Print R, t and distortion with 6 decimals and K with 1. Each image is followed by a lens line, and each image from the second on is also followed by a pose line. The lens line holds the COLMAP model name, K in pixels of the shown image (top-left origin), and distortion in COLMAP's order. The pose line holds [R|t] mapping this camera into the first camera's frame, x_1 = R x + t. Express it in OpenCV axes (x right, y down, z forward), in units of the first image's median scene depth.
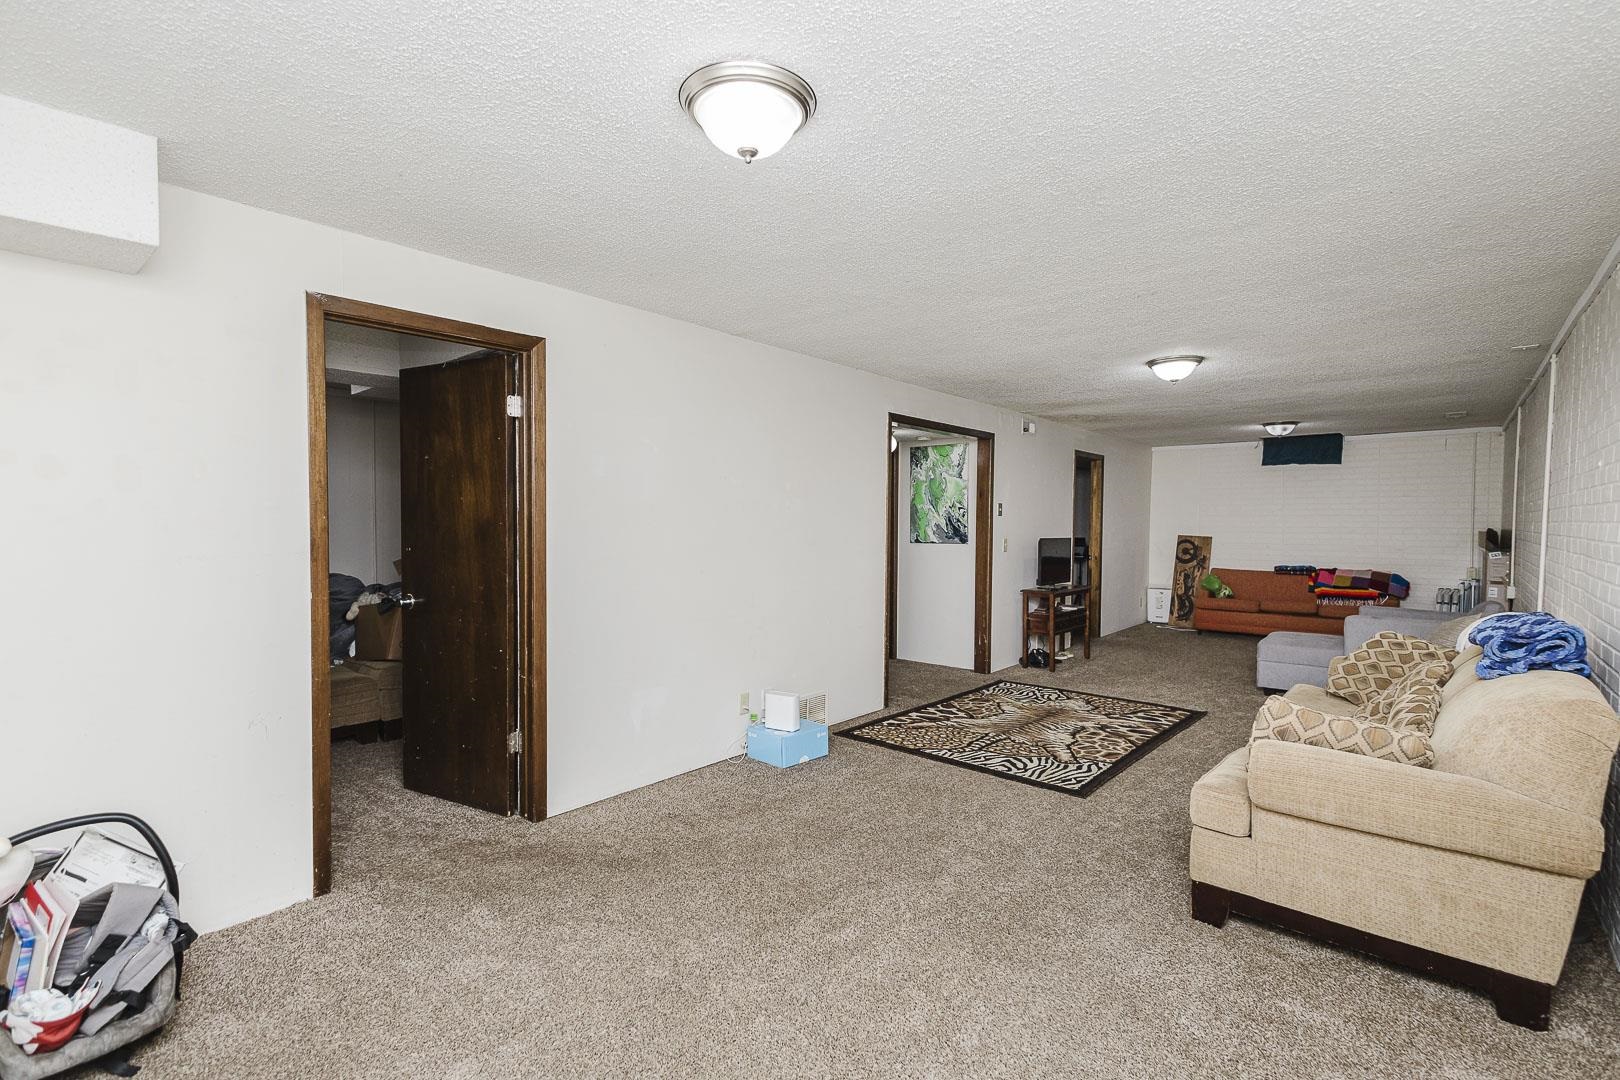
lens RADIAL K [[746.9, 0, 810.1], [0, 746.9, 536.8], [0, 0, 1]] dist [0.001257, -0.000135]
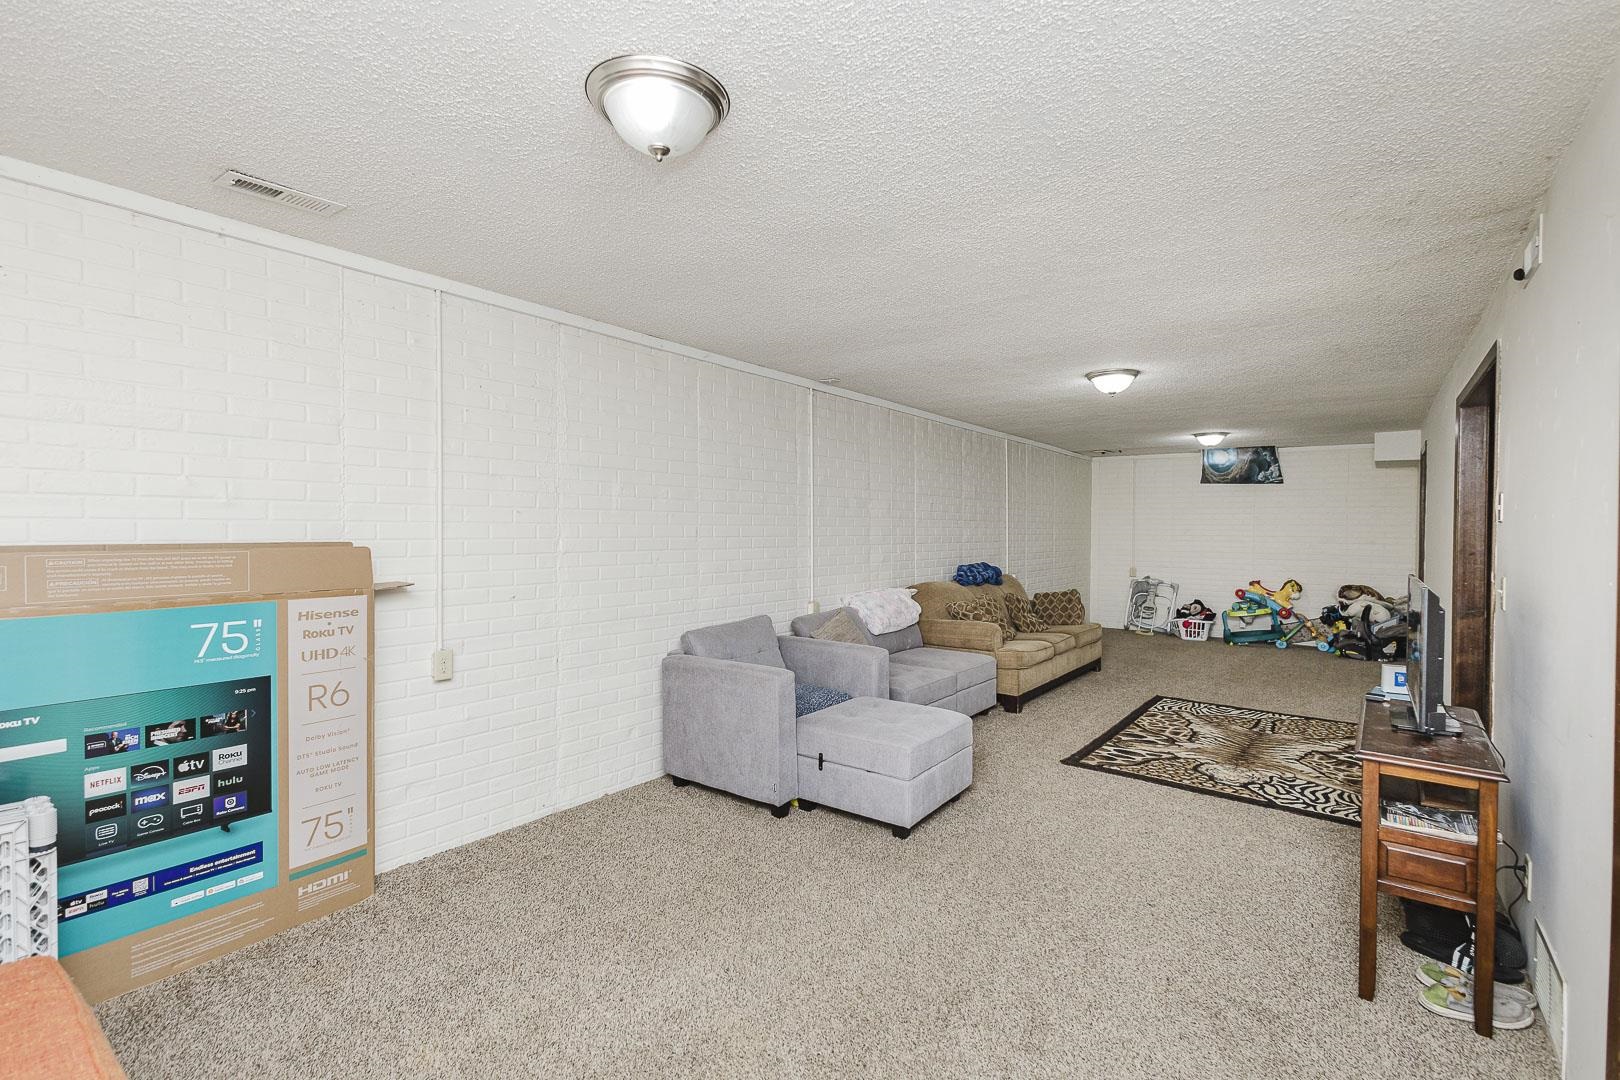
lens RADIAL K [[746.9, 0, 810.1], [0, 746.9, 536.8], [0, 0, 1]] dist [0.001257, -0.000135]
pose [[-0.997816, -0.009339, -0.065388, 0.517025], [-0.011660, 0.999312, 0.035212, -0.021883], [0.065014, 0.035897, -0.997238, 1.074945]]
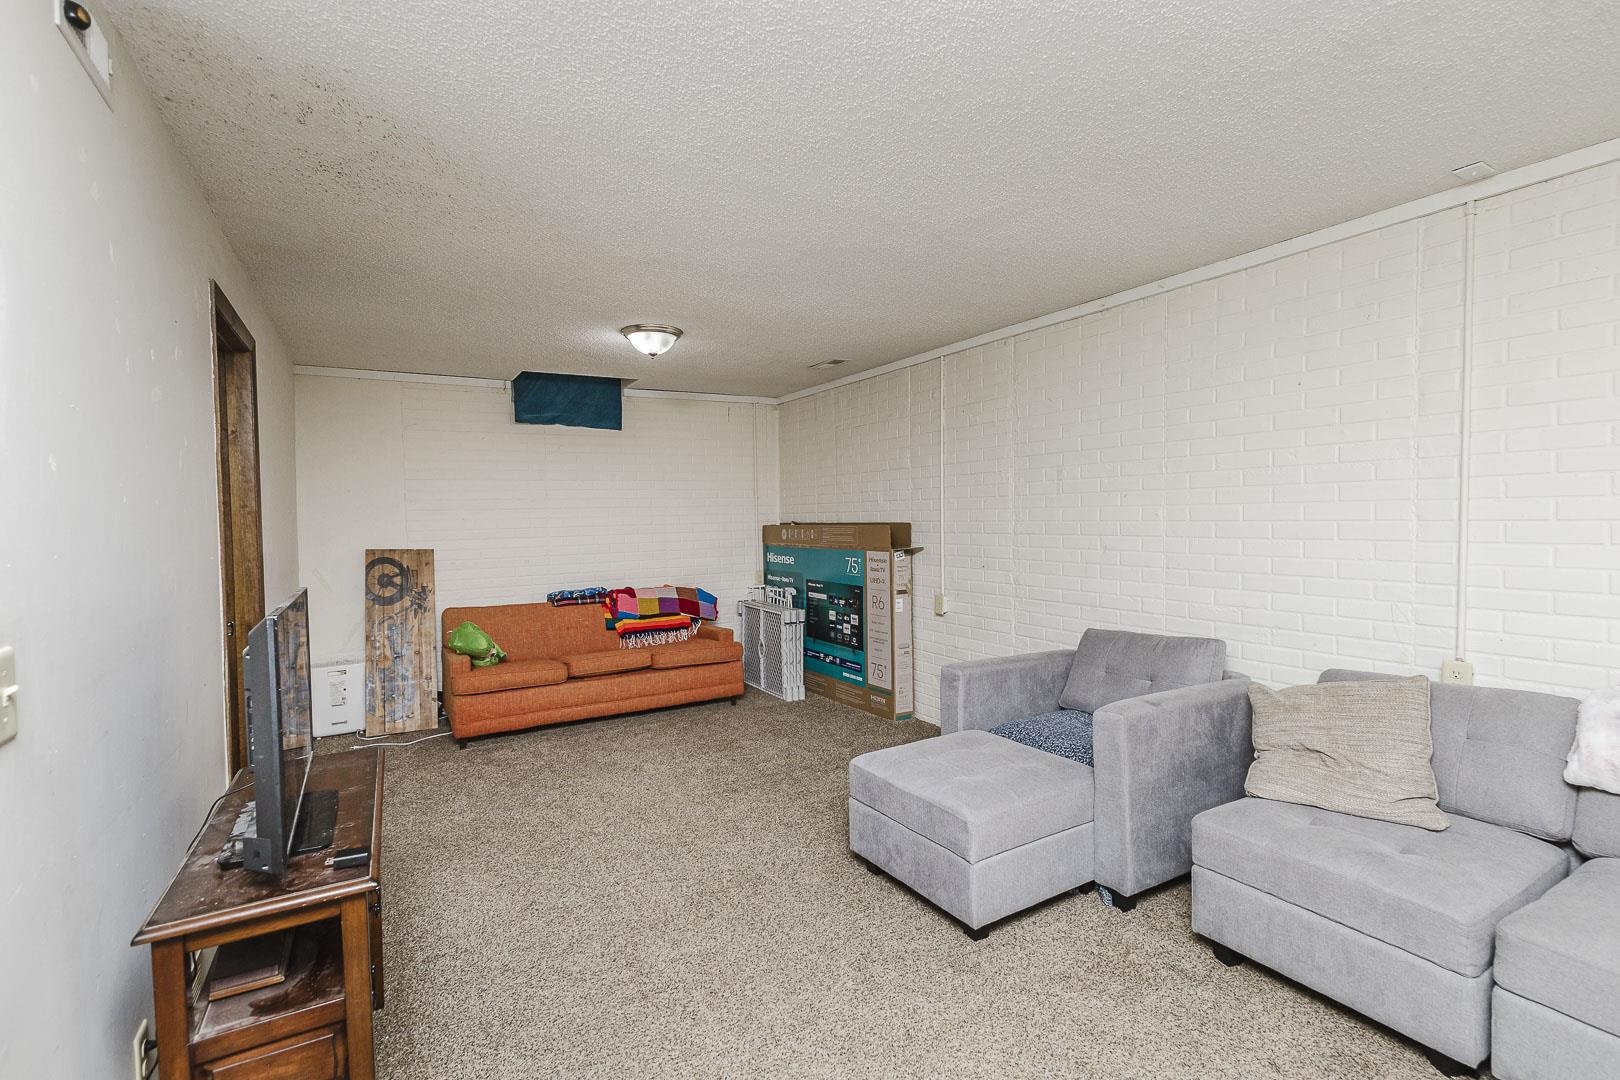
lens RADIAL K [[746.9, 0, 810.1], [0, 746.9, 536.8], [0, 0, 1]] dist [0.001257, -0.000135]
pose [[0.339973, -0.037378, 0.939692, 0.139994], [0.041042, 0.998848, 0.024882, -0.012463], [-0.939539, 0.030108, 0.341115, 0.623686]]
